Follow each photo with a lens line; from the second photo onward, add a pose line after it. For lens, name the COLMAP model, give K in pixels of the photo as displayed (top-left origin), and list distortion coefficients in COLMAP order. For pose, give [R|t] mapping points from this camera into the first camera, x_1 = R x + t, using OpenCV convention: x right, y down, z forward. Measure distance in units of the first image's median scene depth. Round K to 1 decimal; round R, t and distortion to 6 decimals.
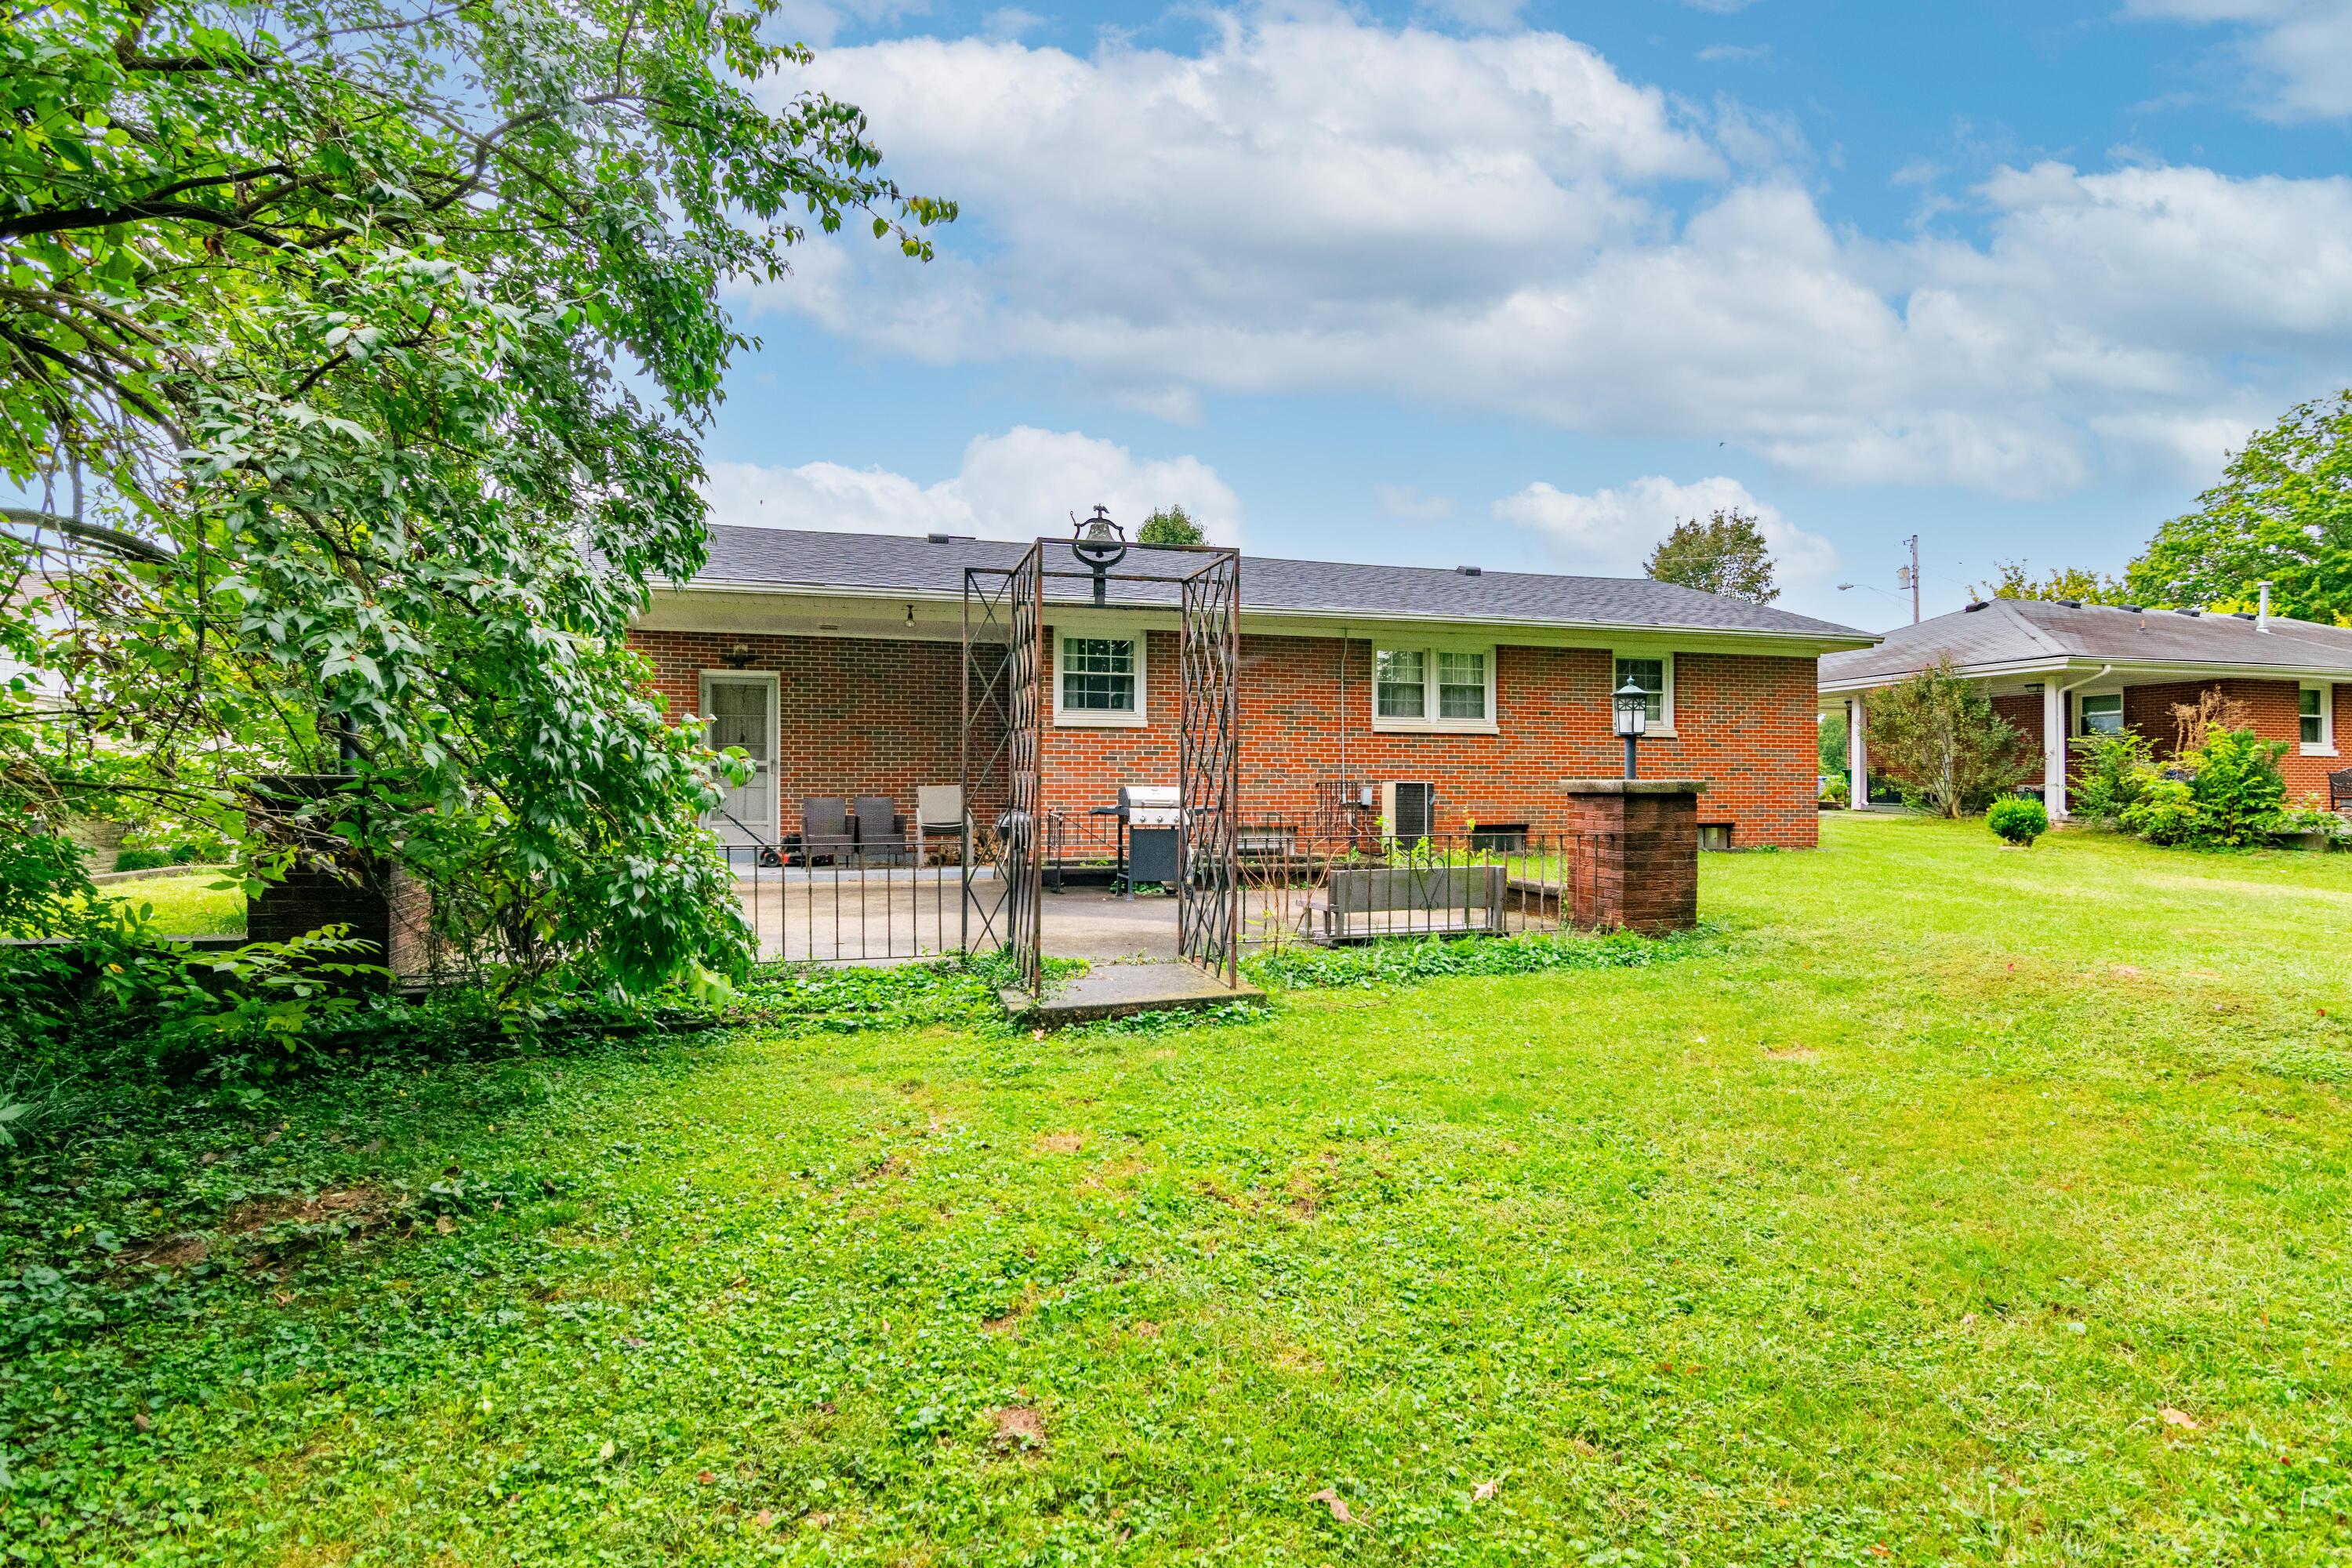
lens RADIAL K [[1171.6, 0, 1141.2], [0, 1171.6, 781.9], [0, 0, 1]] dist [0.002280, -0.014822]
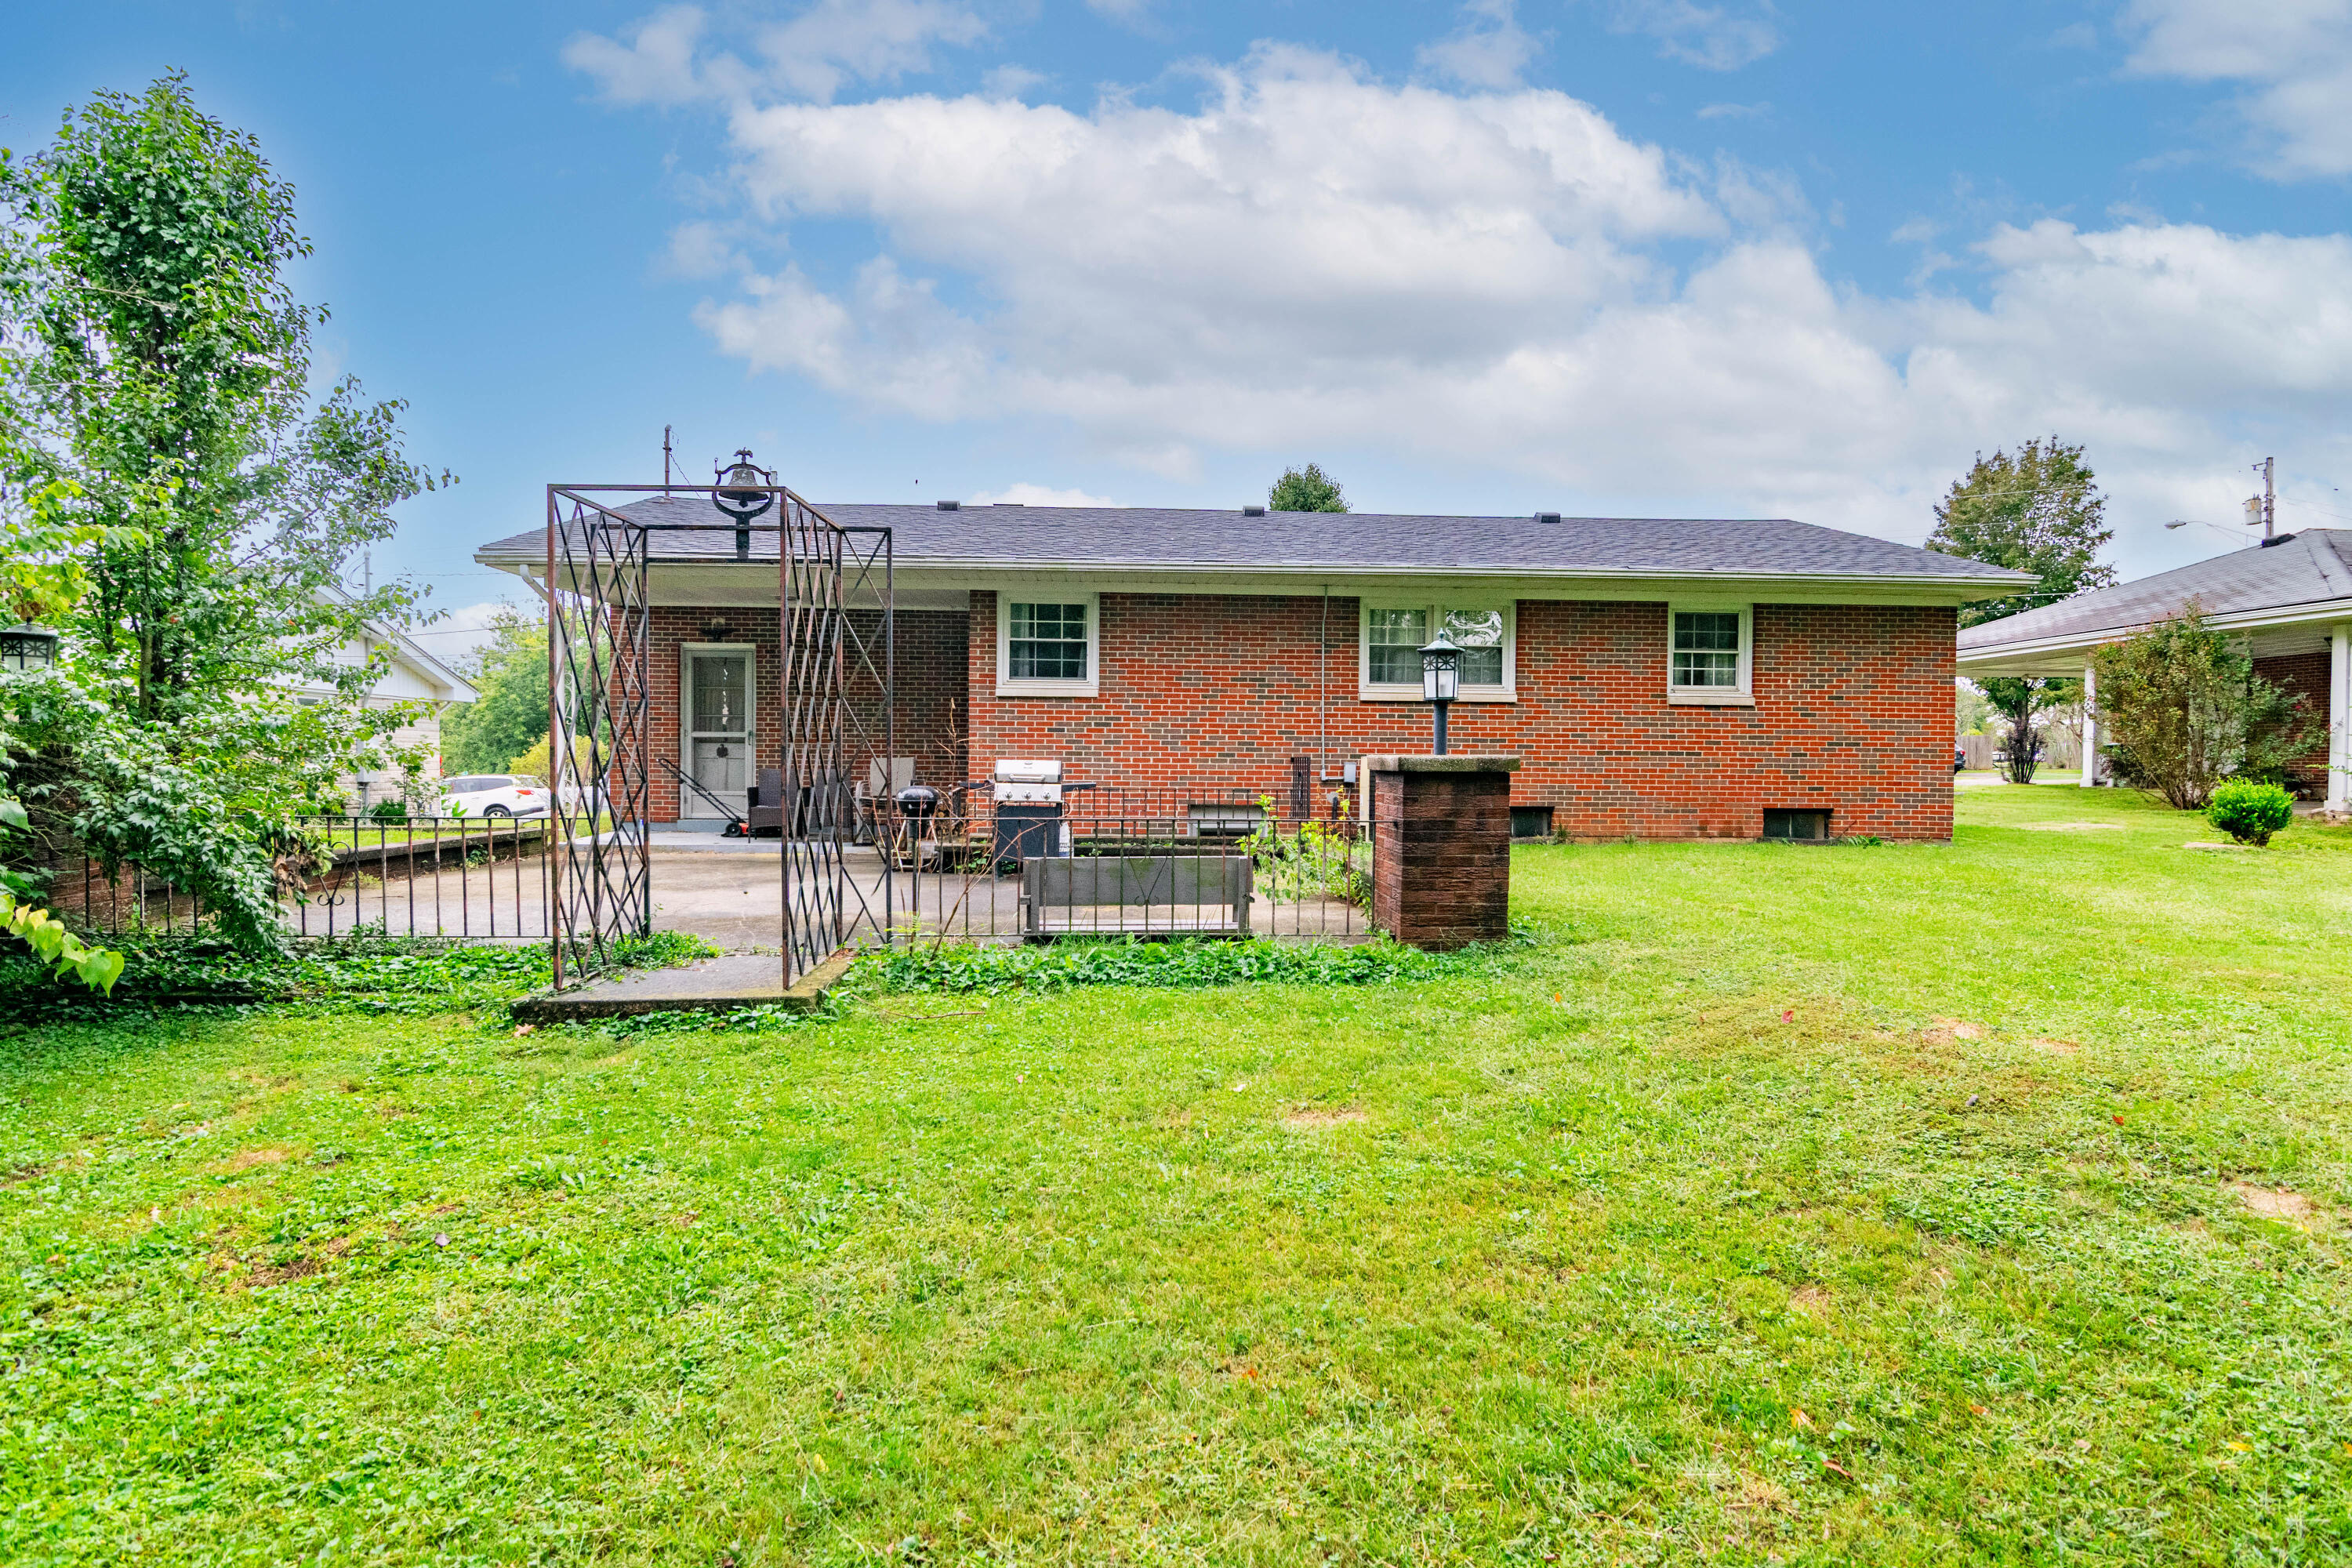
lens RADIAL K [[1171.6, 0, 1141.2], [0, 1171.6, 781.9], [0, 0, 1]] dist [0.002280, -0.014822]
pose [[0.973601, 0.010516, -0.228012, 0.250954], [-0.005360, 0.999716, 0.023221, -0.000667], [0.228192, -0.021386, 0.973381, 0.095883]]
